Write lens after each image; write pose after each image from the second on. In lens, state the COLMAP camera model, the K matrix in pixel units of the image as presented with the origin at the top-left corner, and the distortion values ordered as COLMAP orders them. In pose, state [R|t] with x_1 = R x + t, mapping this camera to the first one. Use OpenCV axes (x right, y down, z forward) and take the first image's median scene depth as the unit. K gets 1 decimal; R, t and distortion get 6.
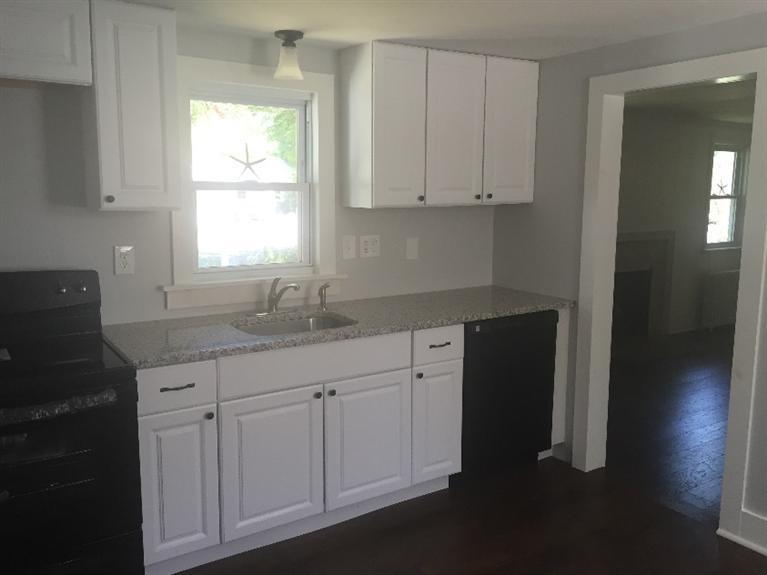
lens RADIAL K [[655.7, 0, 383.5], [0, 655.7, 287.5], [0, 0, 1]] dist [0.092474, -0.129509]
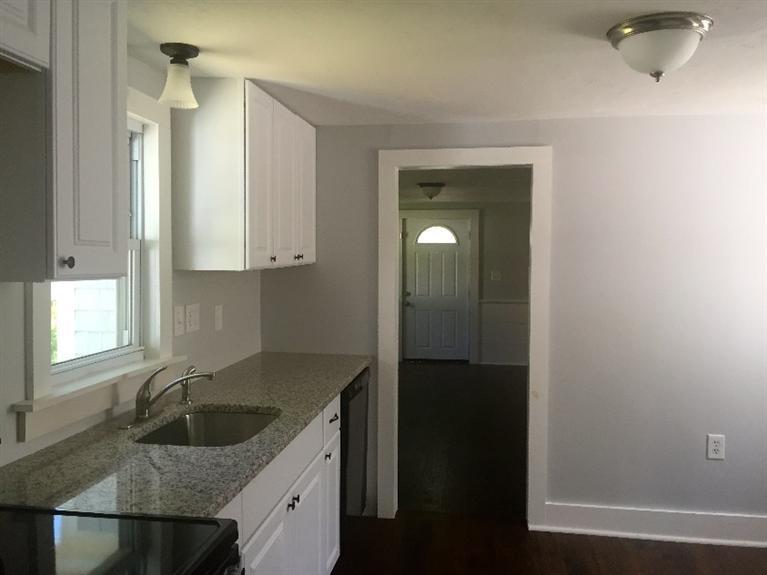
lens RADIAL K [[655.7, 0, 383.5], [0, 655.7, 287.5], [0, 0, 1]] dist [0.092474, -0.129509]
pose [[0.660659, -0.036788, 0.749784, -0.526473], [0.106949, 0.993223, -0.045504, -0.042012], [-0.743029, 0.110252, 0.660116, 0.315596]]
